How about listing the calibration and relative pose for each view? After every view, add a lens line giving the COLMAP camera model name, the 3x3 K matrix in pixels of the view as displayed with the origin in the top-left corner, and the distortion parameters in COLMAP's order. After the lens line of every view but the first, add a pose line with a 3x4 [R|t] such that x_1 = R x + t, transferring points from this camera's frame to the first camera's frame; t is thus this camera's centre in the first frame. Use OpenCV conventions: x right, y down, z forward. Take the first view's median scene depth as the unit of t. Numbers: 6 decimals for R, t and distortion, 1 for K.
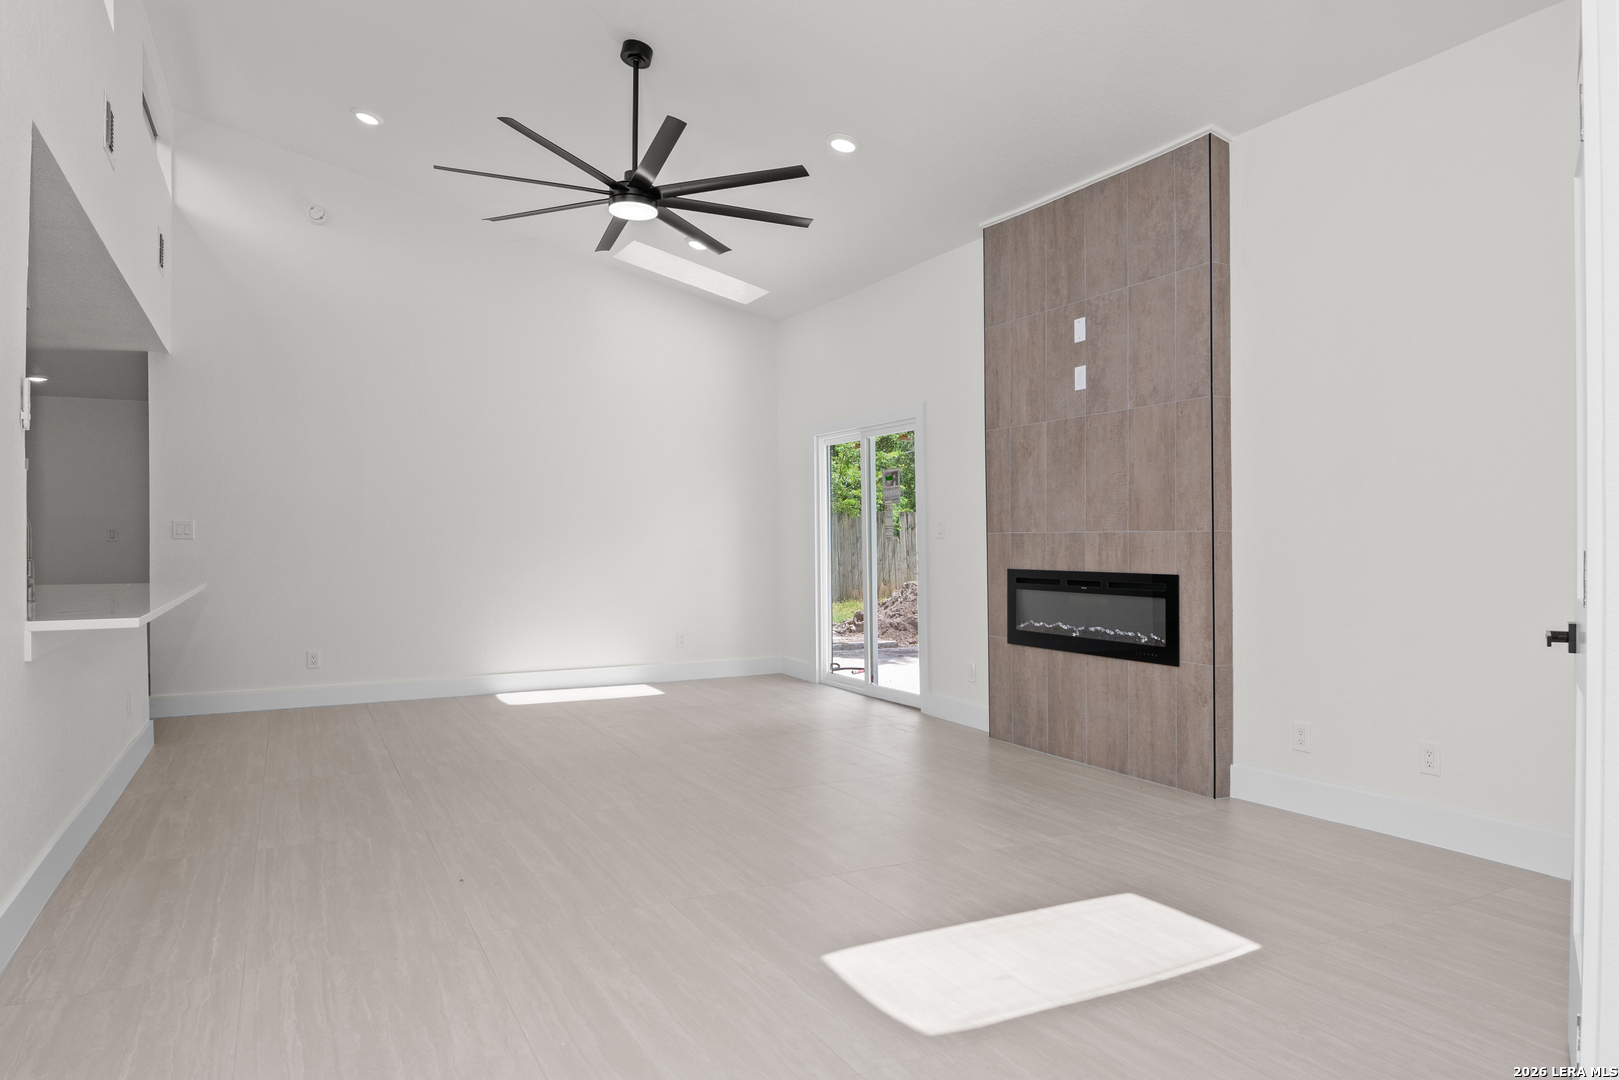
lens RADIAL K [[1021.8, 0, 804.9], [0, 1021.8, 539.6], [0, 0, 1]] dist [-0.024126, -0.001707]
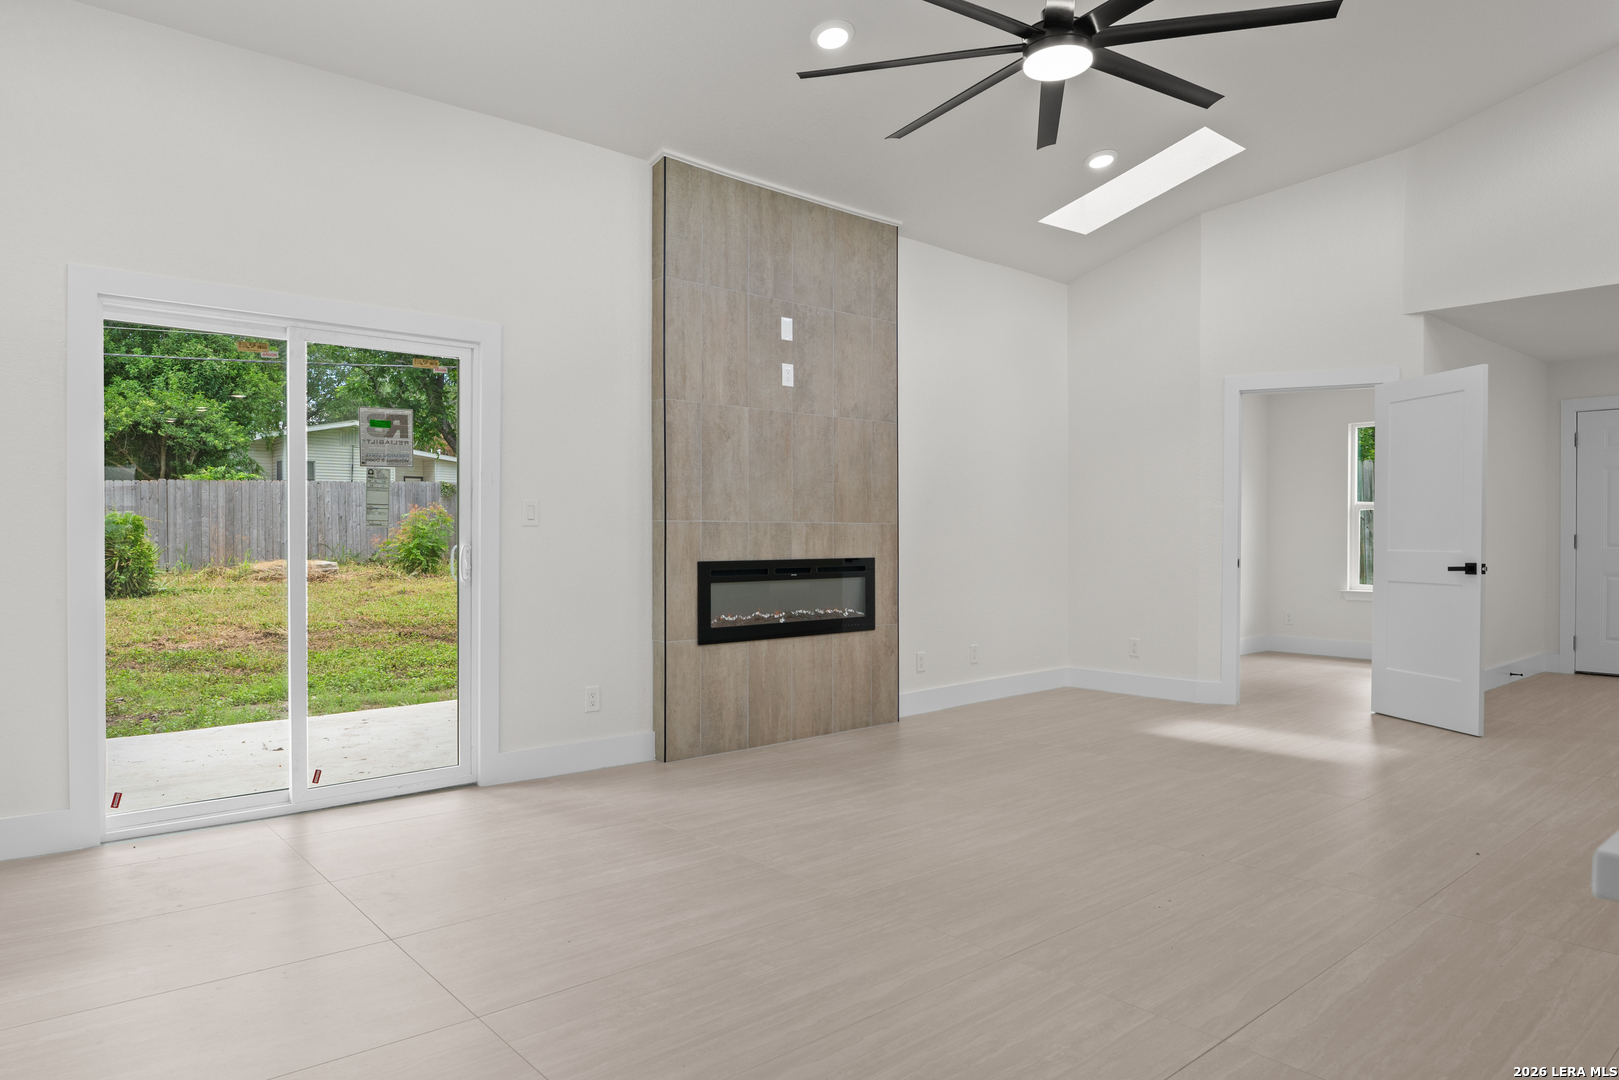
lens RADIAL K [[1021.8, 0, 802.0], [0, 1021.8, 550.0], [0, 0, 1]] dist [-0.024126, -0.001707]
pose [[-0.239239, -0.009836, 0.970911, -0.751696], [0.000676, 0.999947, 0.010297, 0.010439], [-0.970960, 0.003120, -0.239220, 1.233722]]
